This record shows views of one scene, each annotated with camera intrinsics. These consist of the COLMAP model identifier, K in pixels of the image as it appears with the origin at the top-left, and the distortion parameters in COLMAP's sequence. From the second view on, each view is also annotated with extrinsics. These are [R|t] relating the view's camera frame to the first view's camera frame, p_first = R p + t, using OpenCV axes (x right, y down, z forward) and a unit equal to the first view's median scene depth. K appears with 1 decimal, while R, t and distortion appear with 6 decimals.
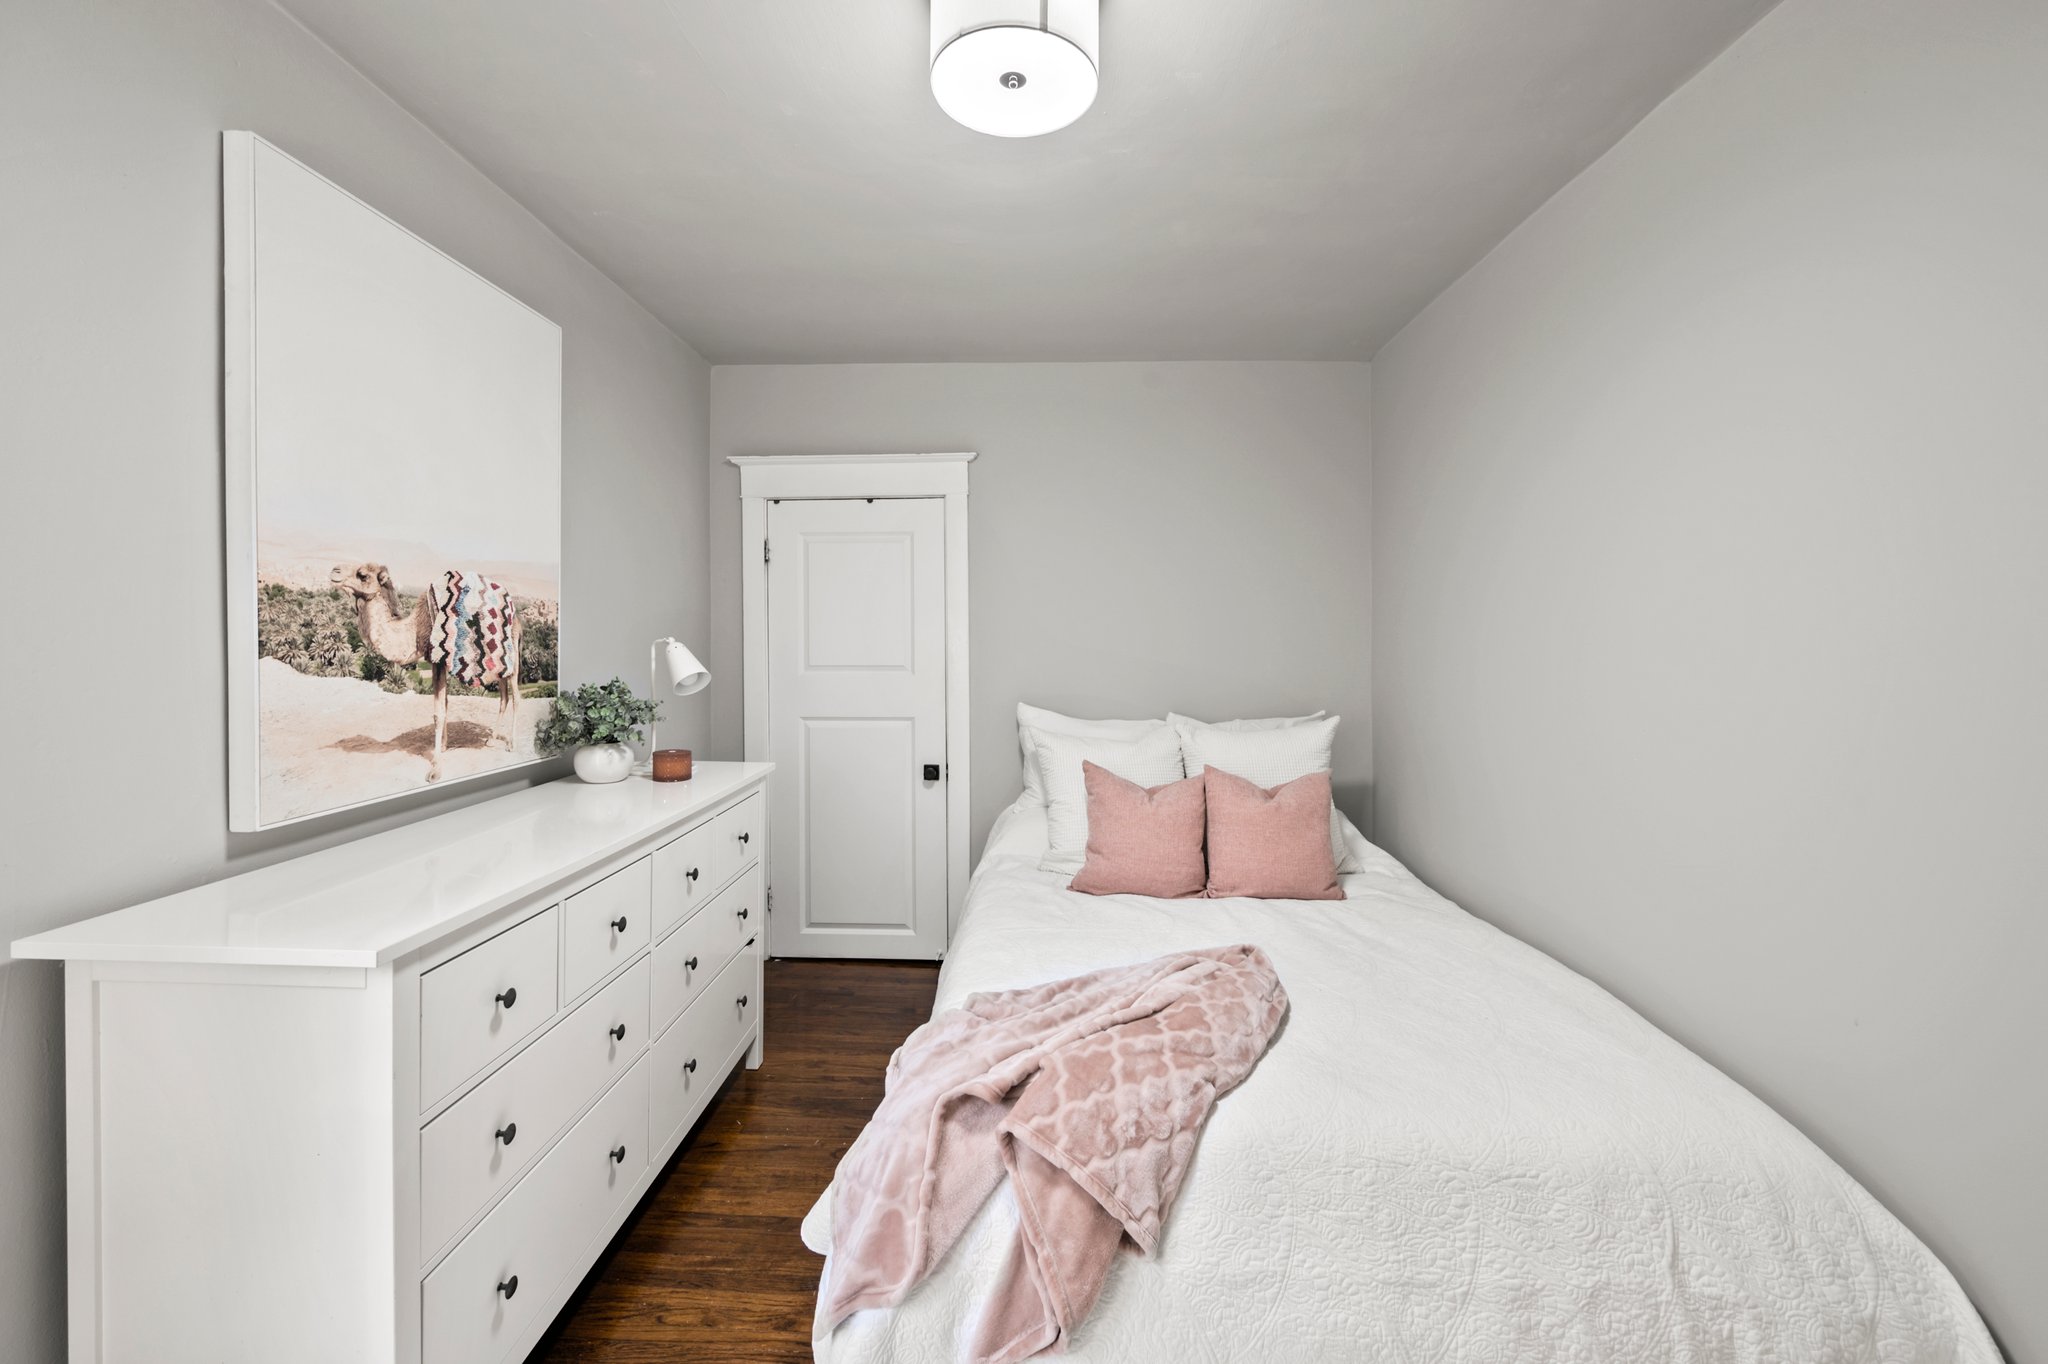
lens RADIAL K [[827.8, 0, 1020.3], [0, 827.8, 664.6], [0, 0, 1]] dist [0.000227, 0.000067]
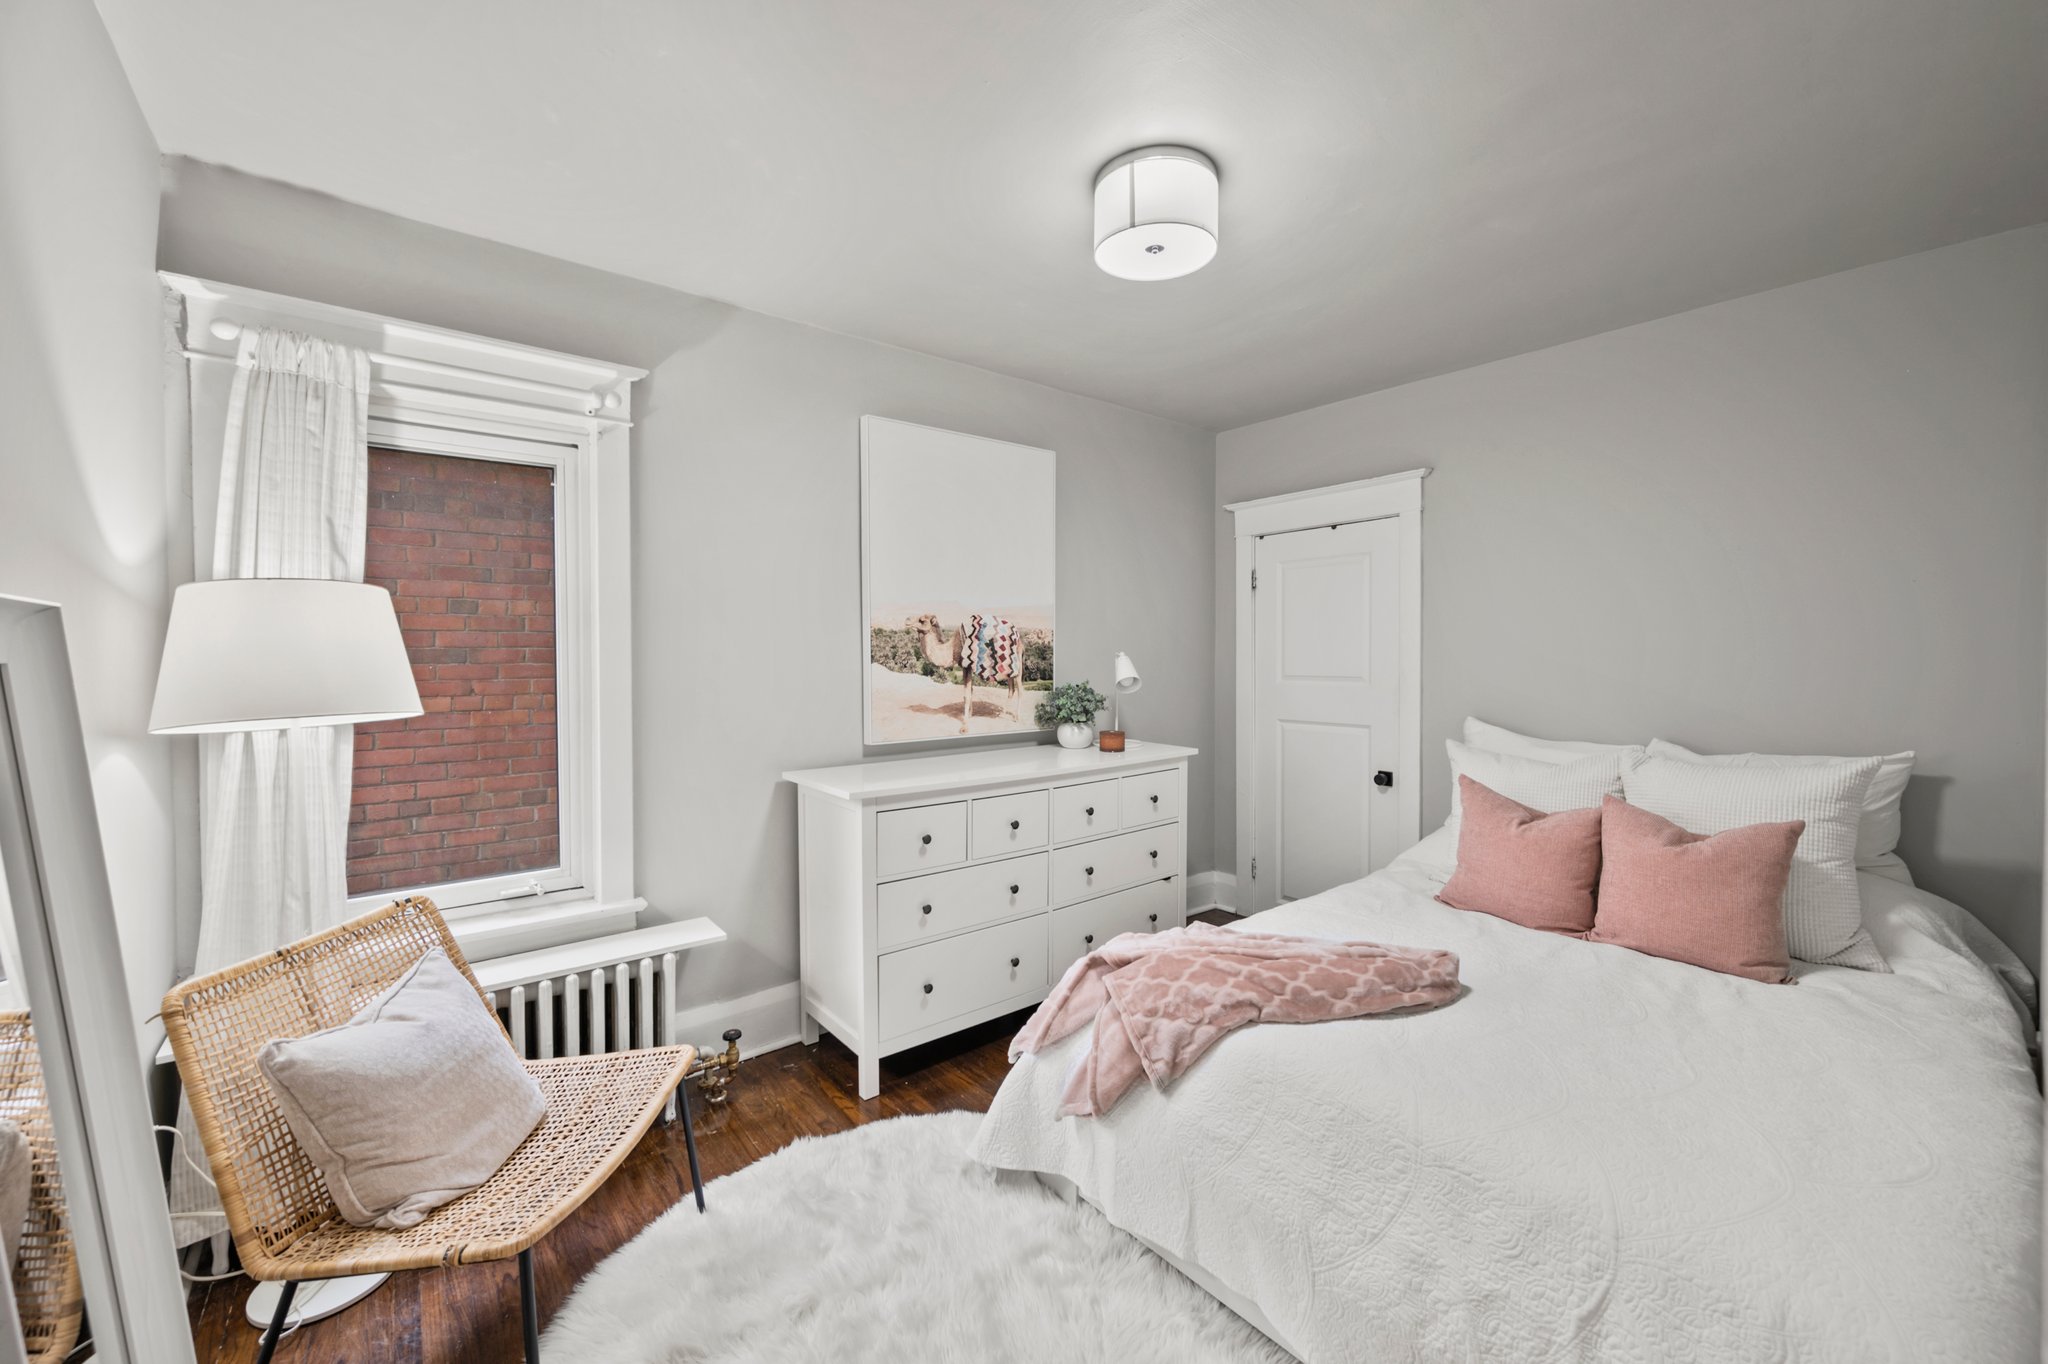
lens RADIAL K [[815.9, 0, 1026.2], [0, 815.9, 706.3], [0, 0, 1]] dist [0.000718, 0.000223]
pose [[0.652236, 0.045673, -0.756639, 0.678310], [-0.019213, 0.998859, 0.043732, 0.002307], [0.757773, -0.013987, 0.652369, -0.046995]]
